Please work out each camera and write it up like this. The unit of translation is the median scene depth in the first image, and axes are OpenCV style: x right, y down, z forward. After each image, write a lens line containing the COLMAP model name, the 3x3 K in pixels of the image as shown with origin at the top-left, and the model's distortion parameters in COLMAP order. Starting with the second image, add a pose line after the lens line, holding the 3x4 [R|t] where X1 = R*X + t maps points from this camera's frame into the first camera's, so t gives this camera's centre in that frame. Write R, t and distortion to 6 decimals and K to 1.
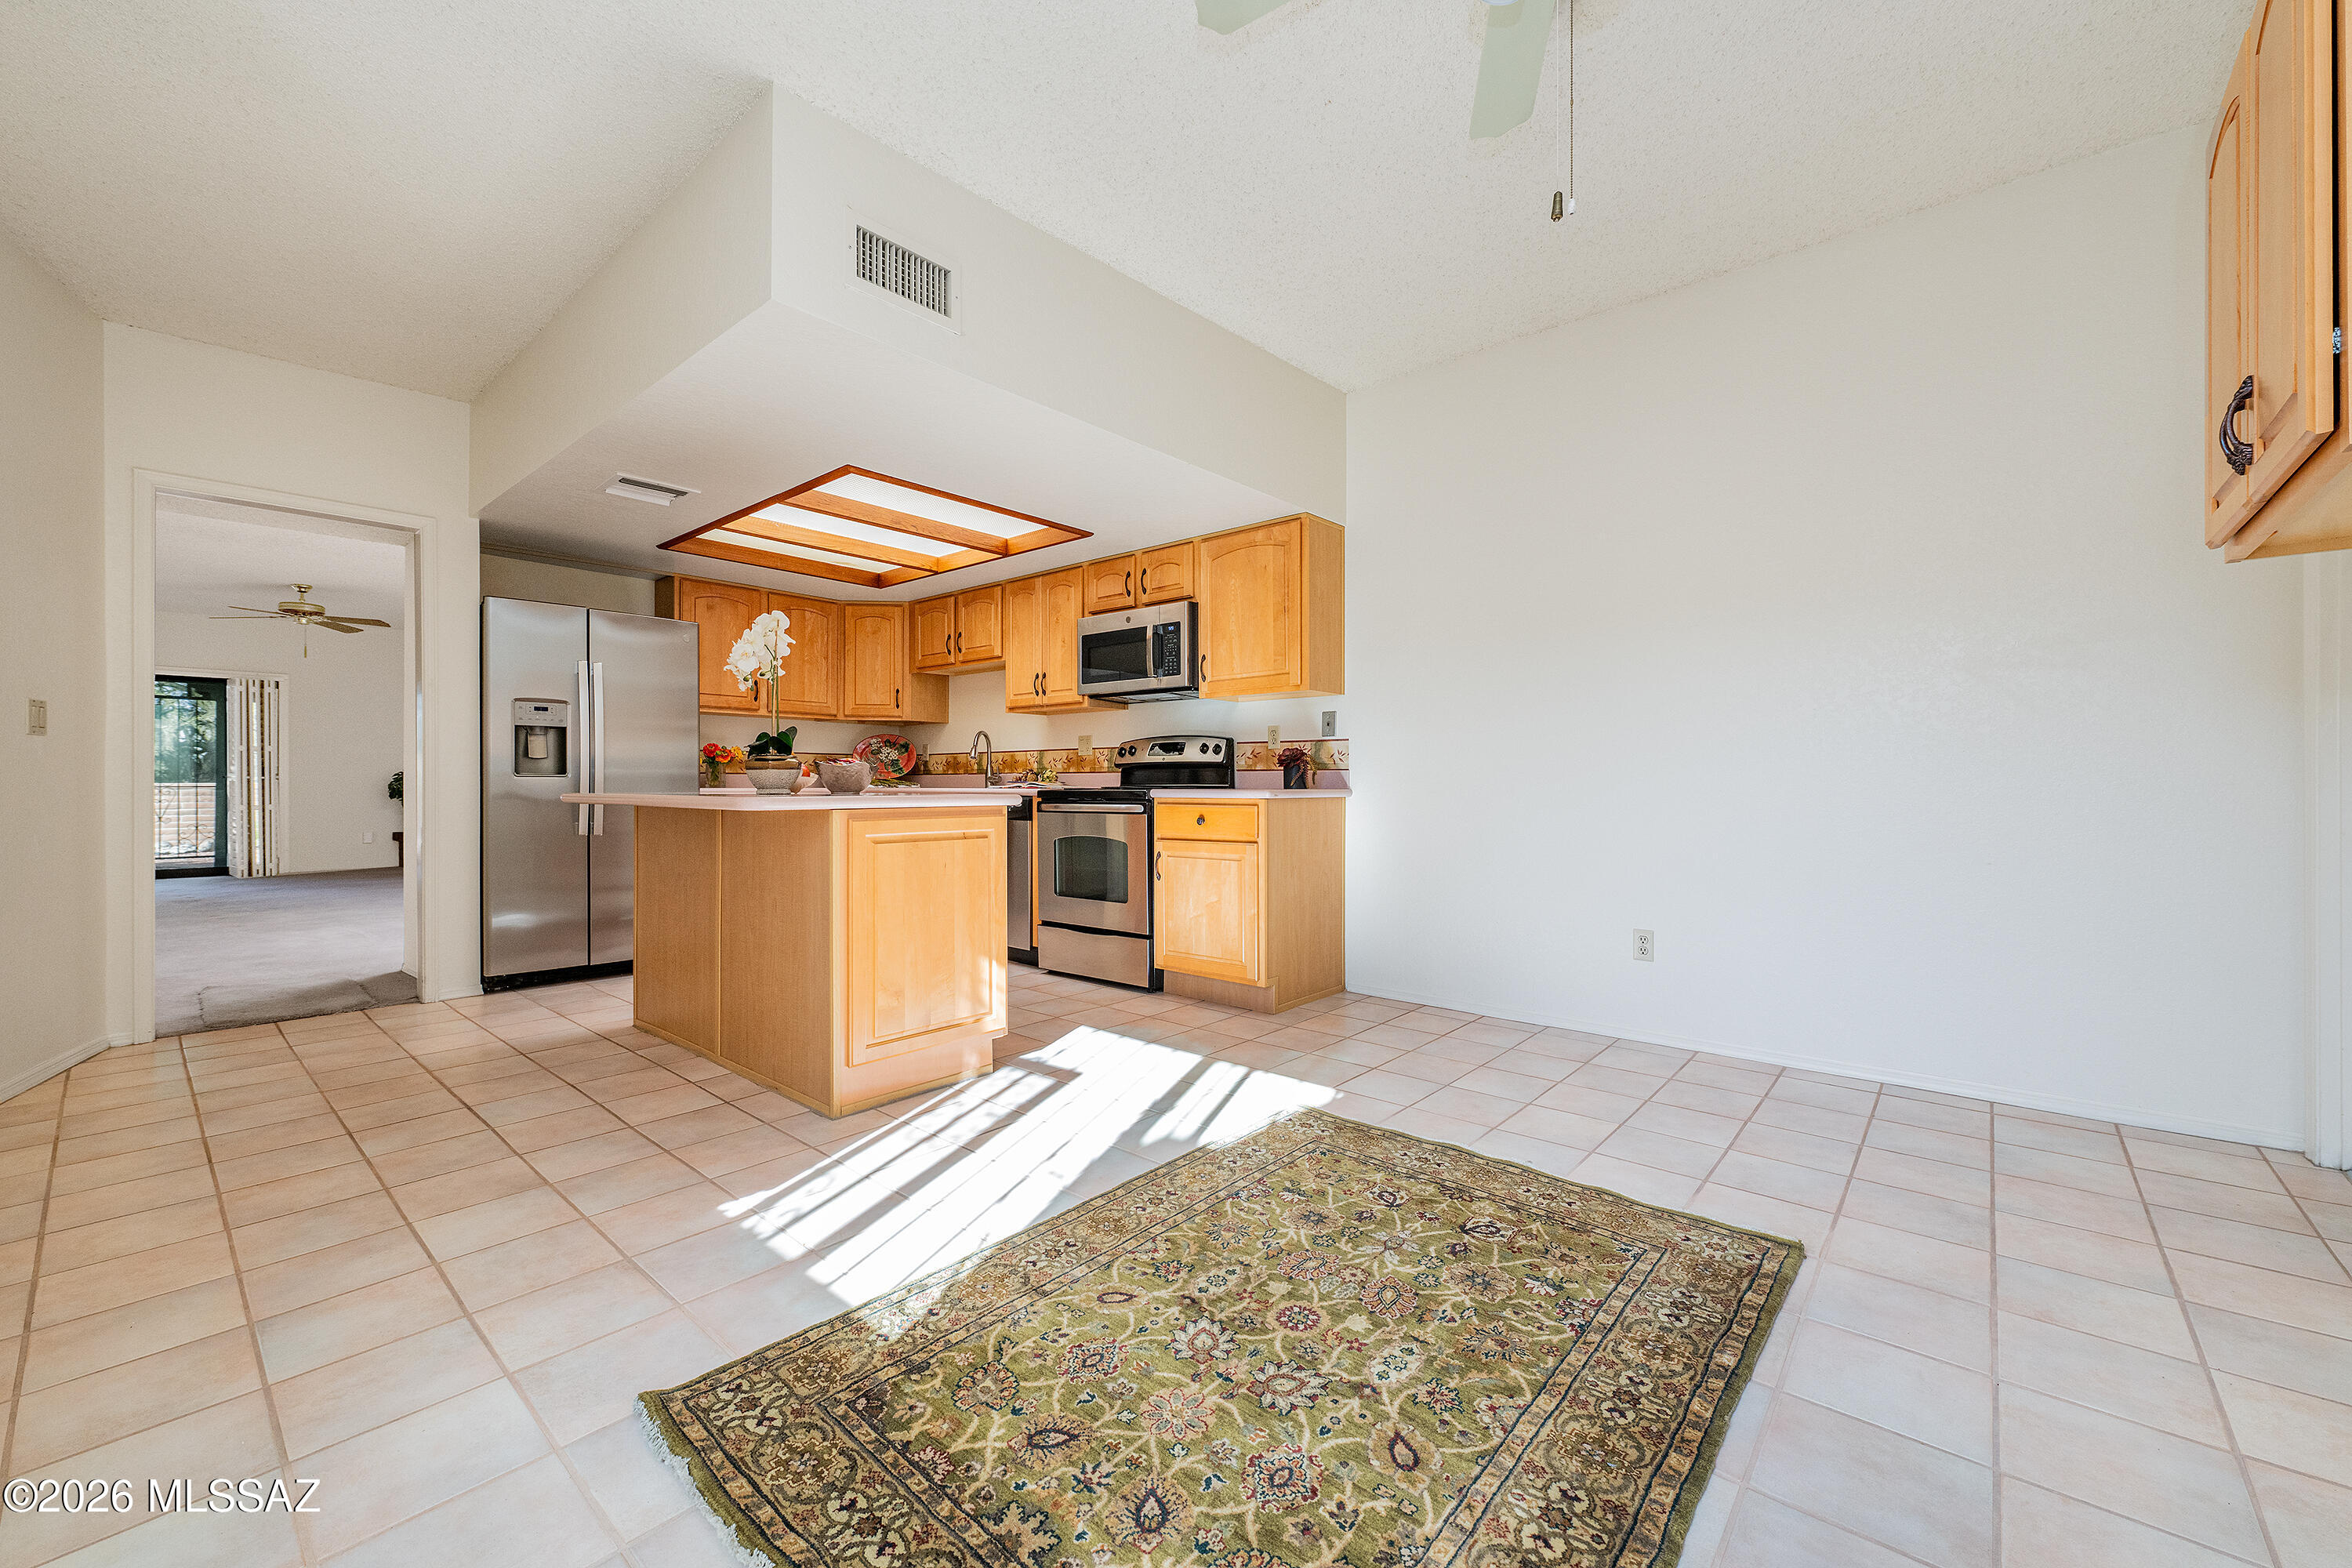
lens RADIAL K [[936.2, 0, 1158.3], [0, 936.2, 776.9], [0, 0, 1]] dist [0.000265, -0.000236]
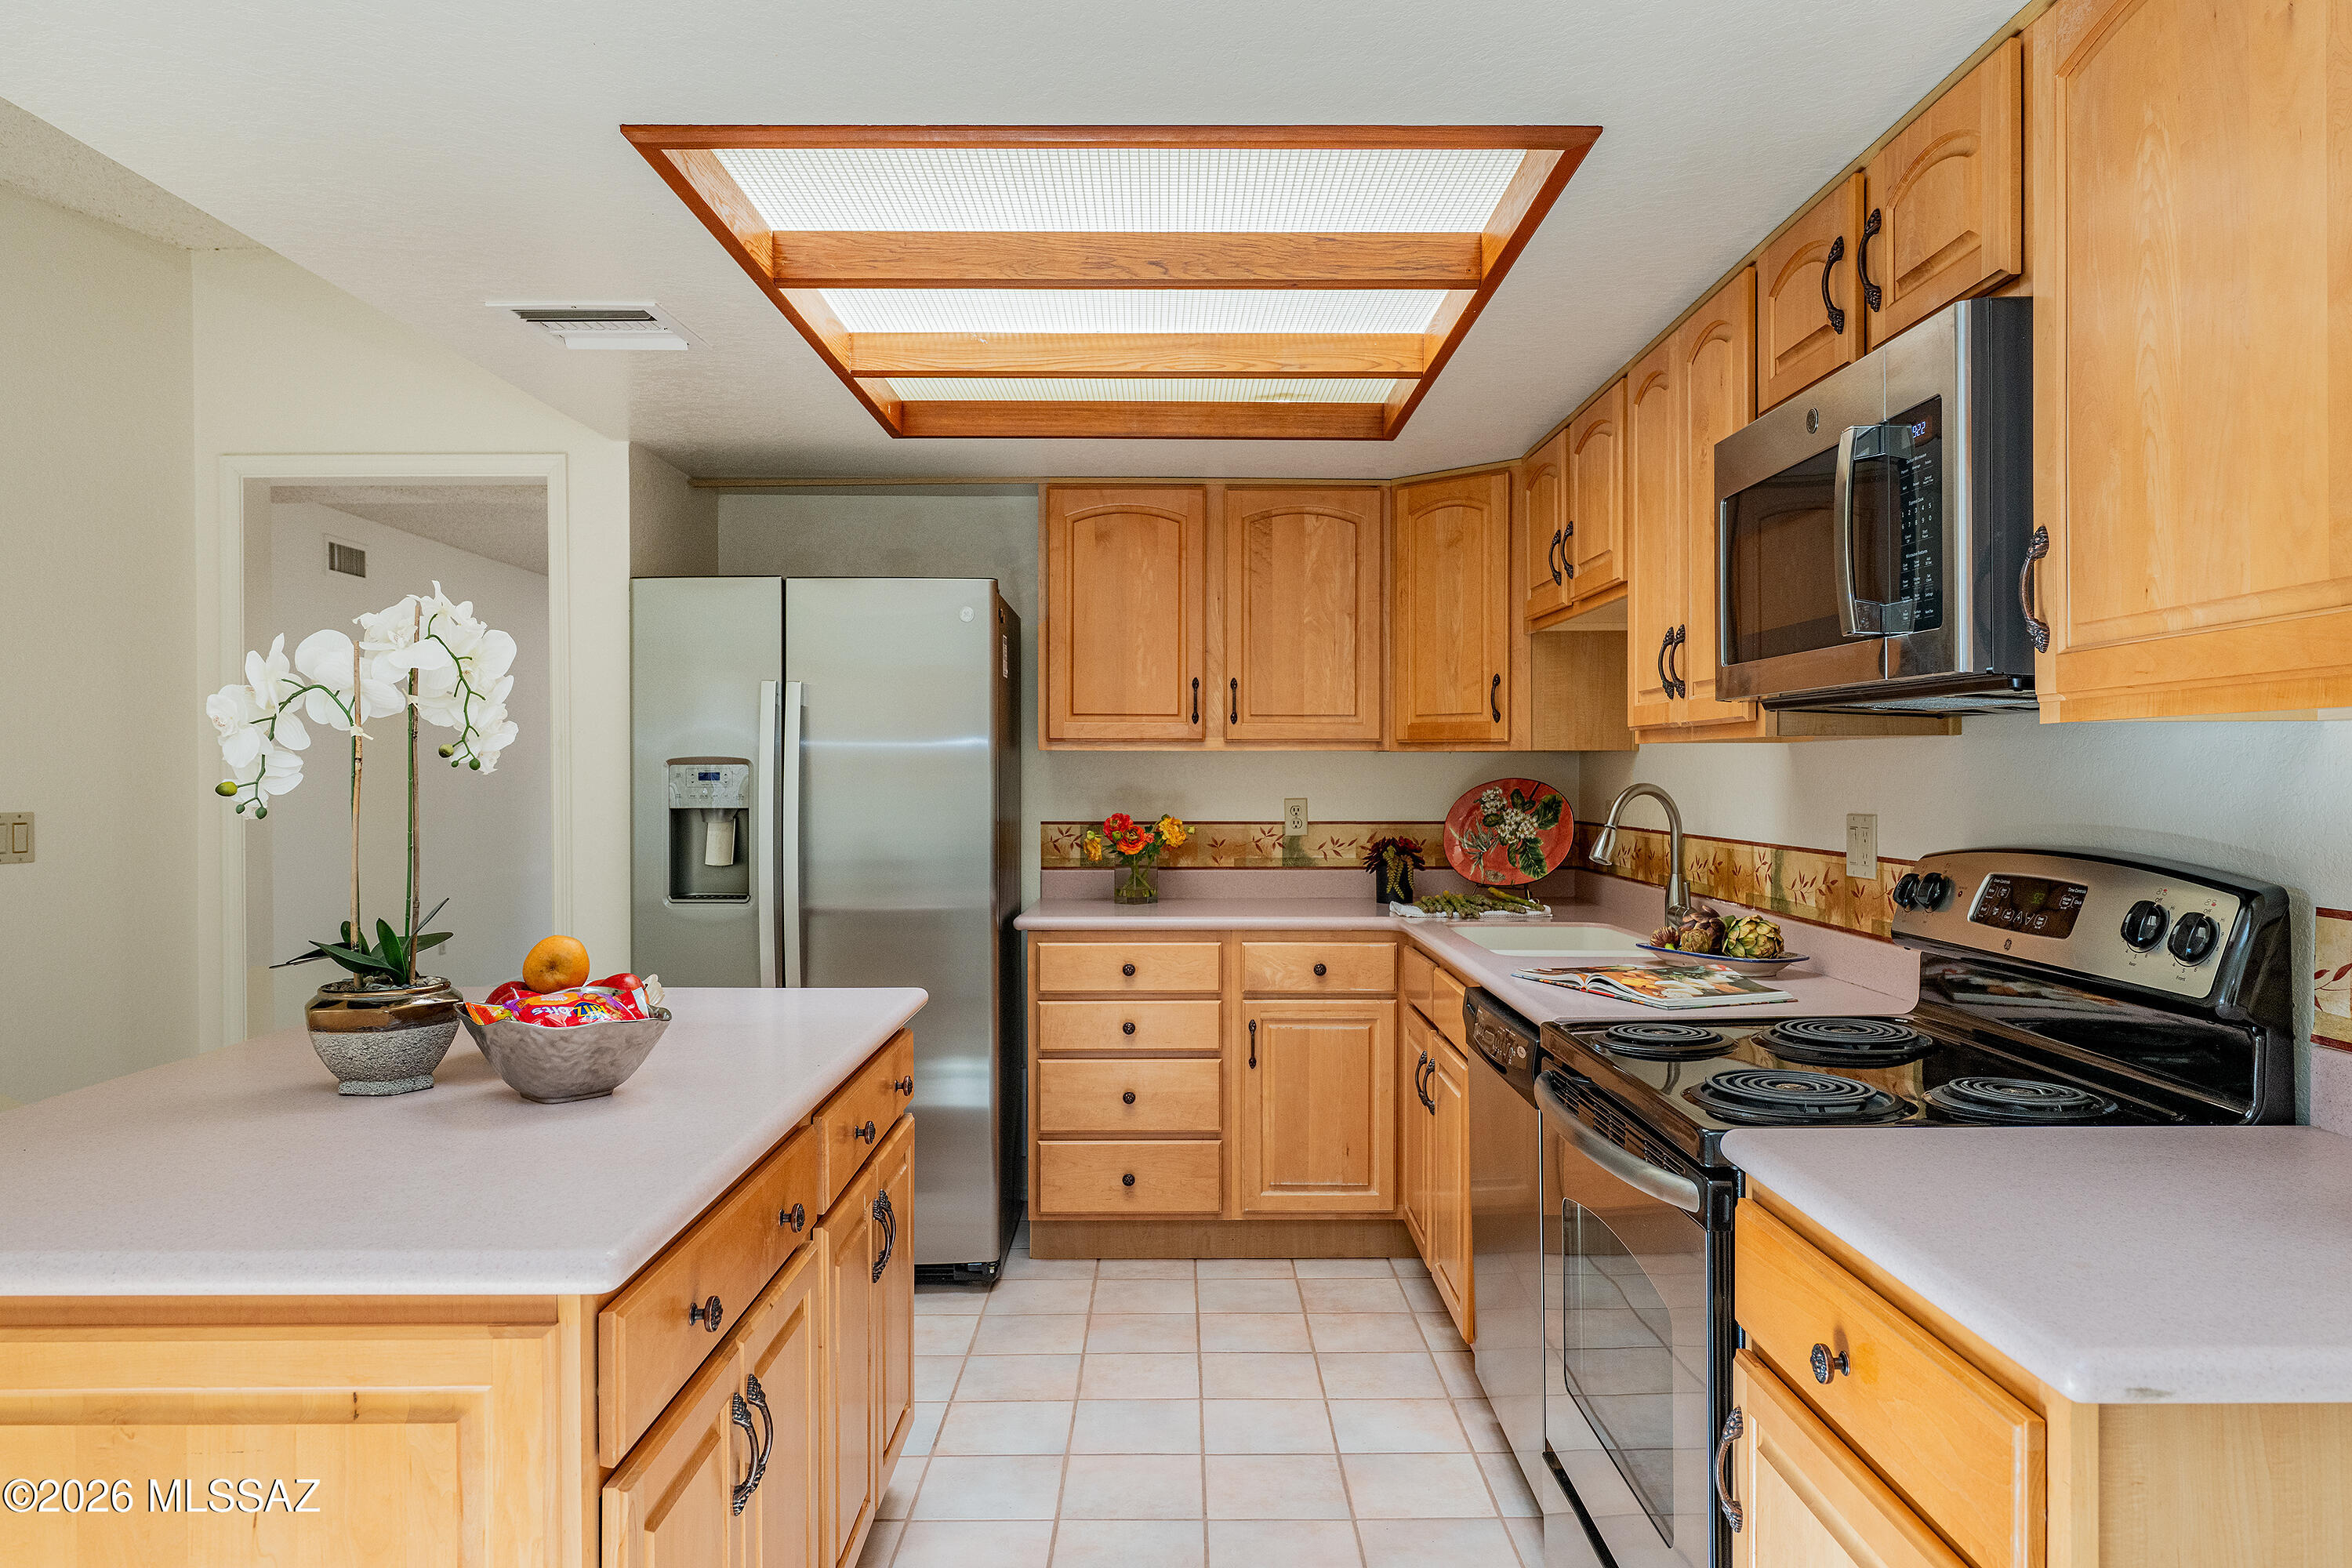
lens RADIAL K [[1546.1, 0, 1183.5], [0, 1546.1, 791.4], [0, 0, 1]] dist [0.000784, 0.001567]
pose [[0.674413, 0.007263, -0.738319, 0.339174], [0.009318, 0.999788, 0.018347, -0.145474], [0.738296, -0.019253, 0.674202, 1.133618]]
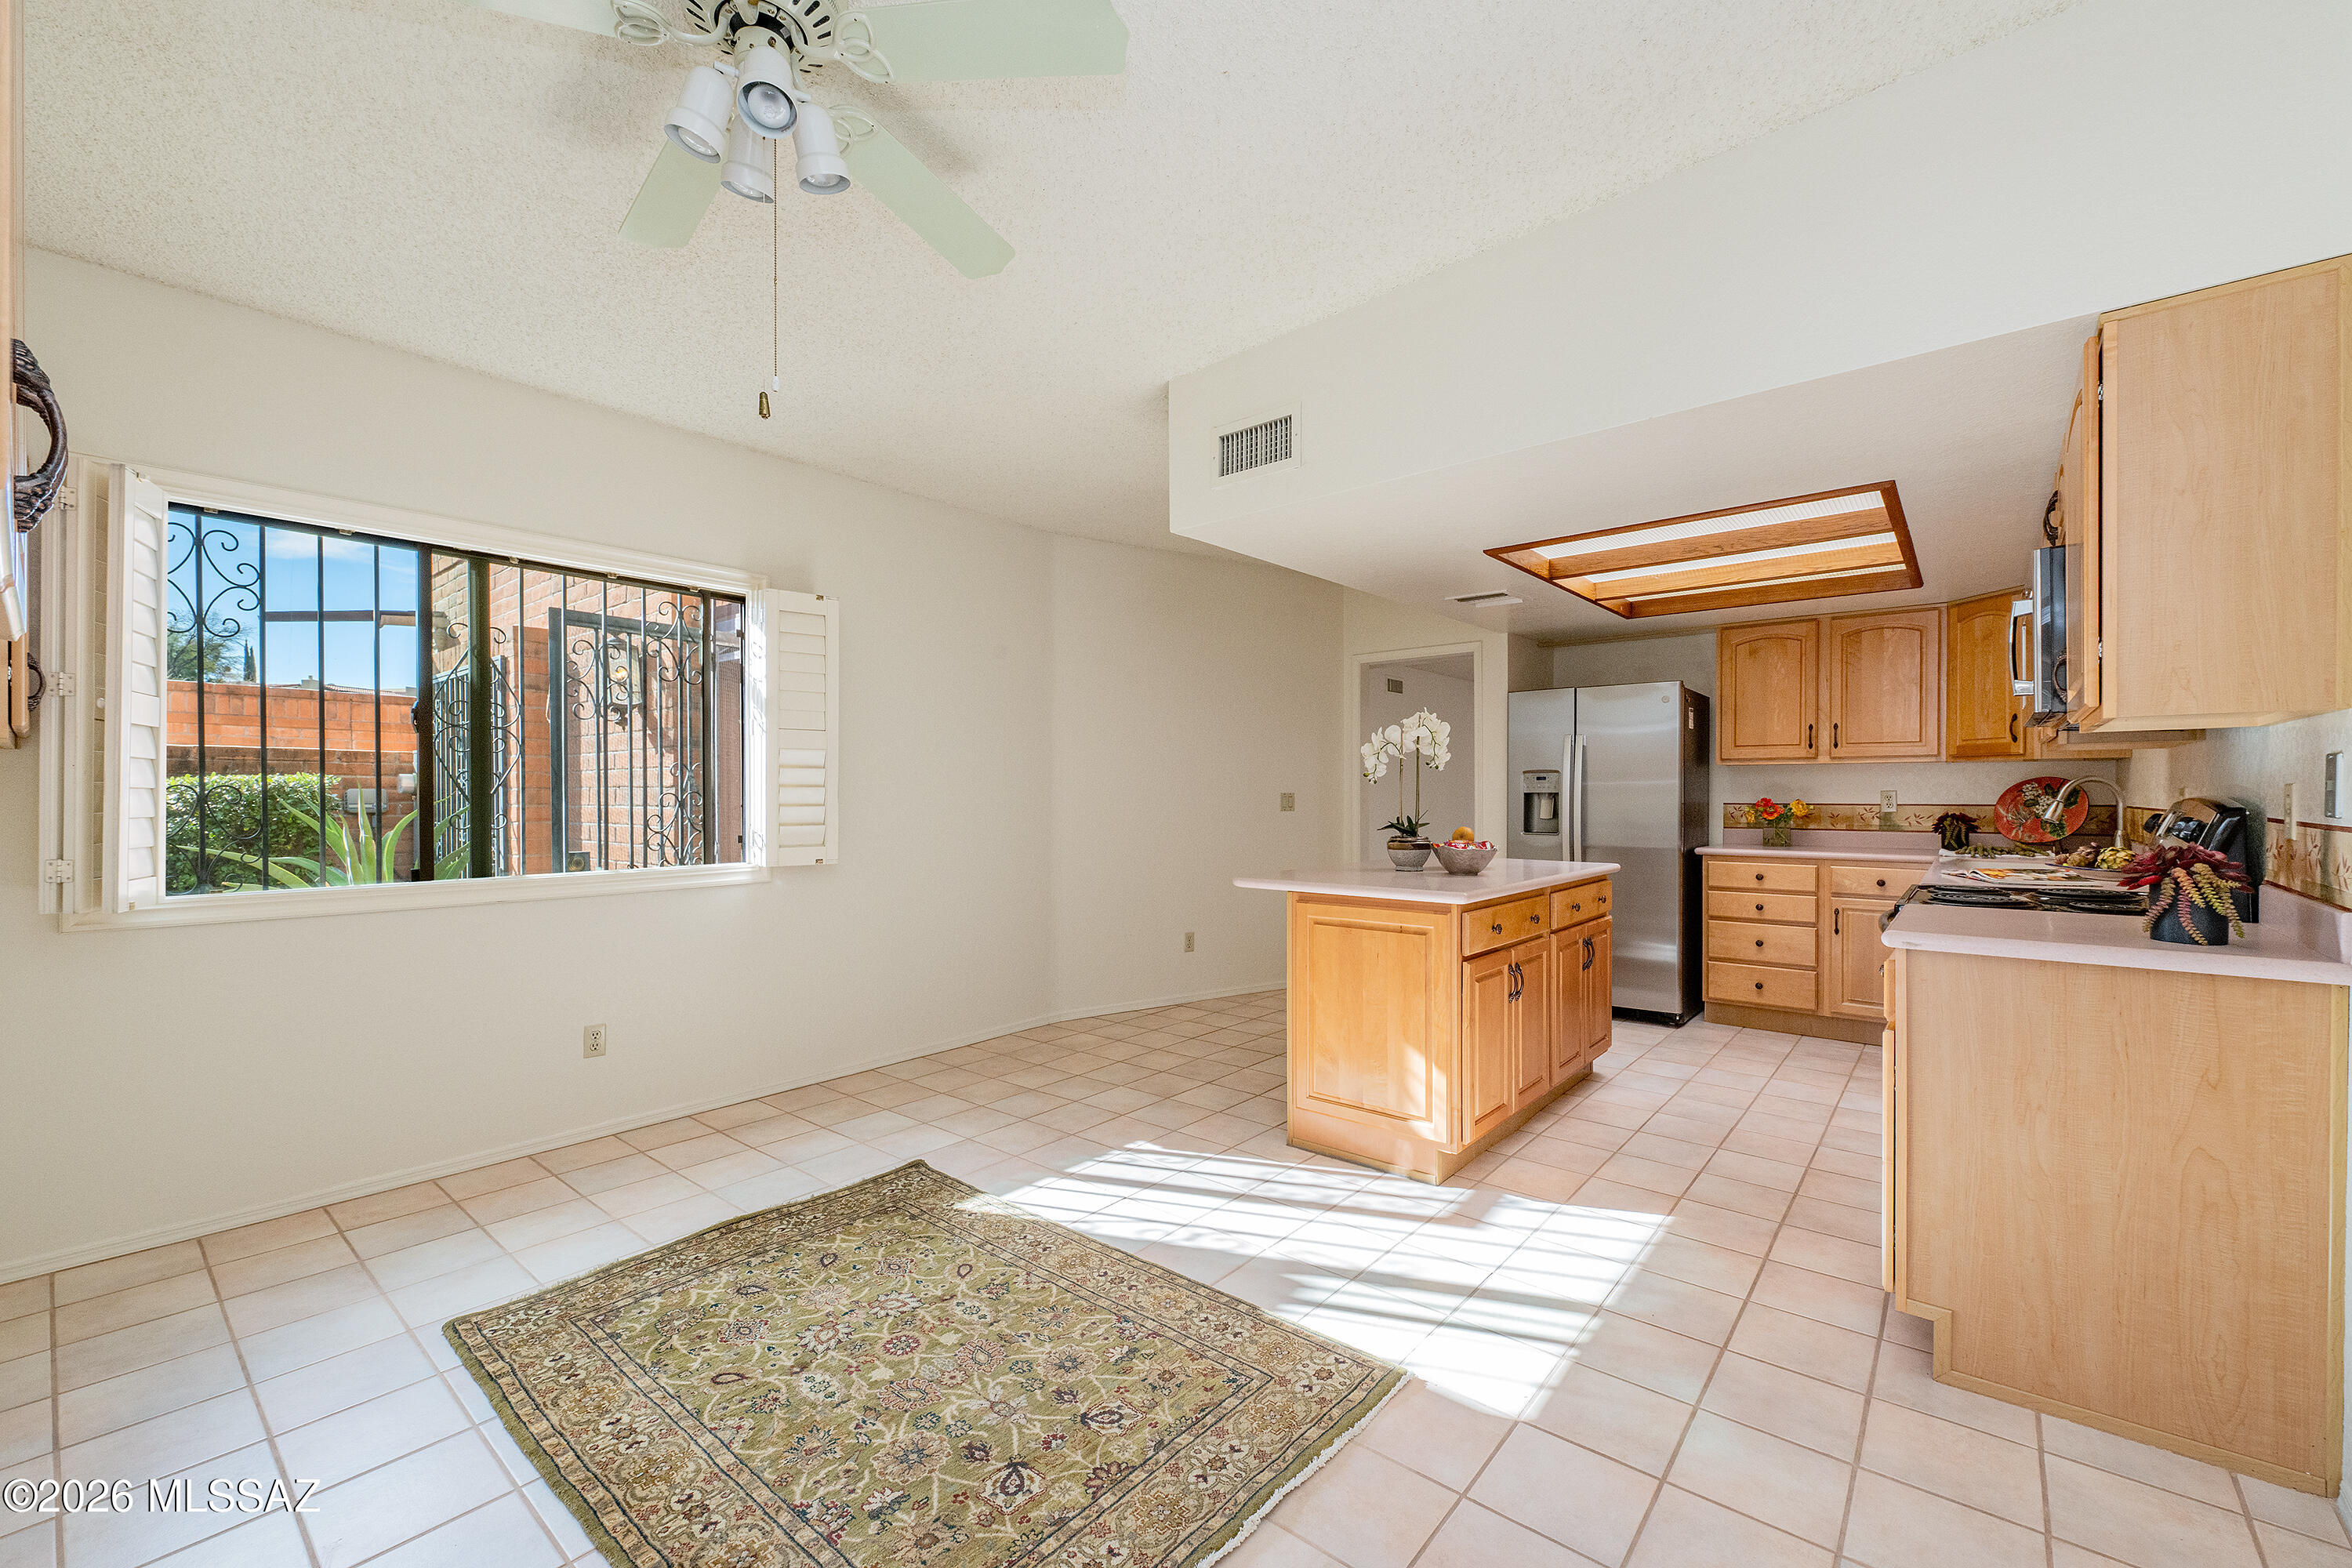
lens RADIAL K [[936.2, 0, 1199.1], [0, 936.2, 796.3], [0, 0, 1]] dist [0.000265, -0.000236]
pose [[0.041865, 0.002839, -0.999119, 0.998495], [0.010742, 0.999937, 0.003291, -0.108641], [0.999066, -0.010871, 0.041832, 0.956178]]
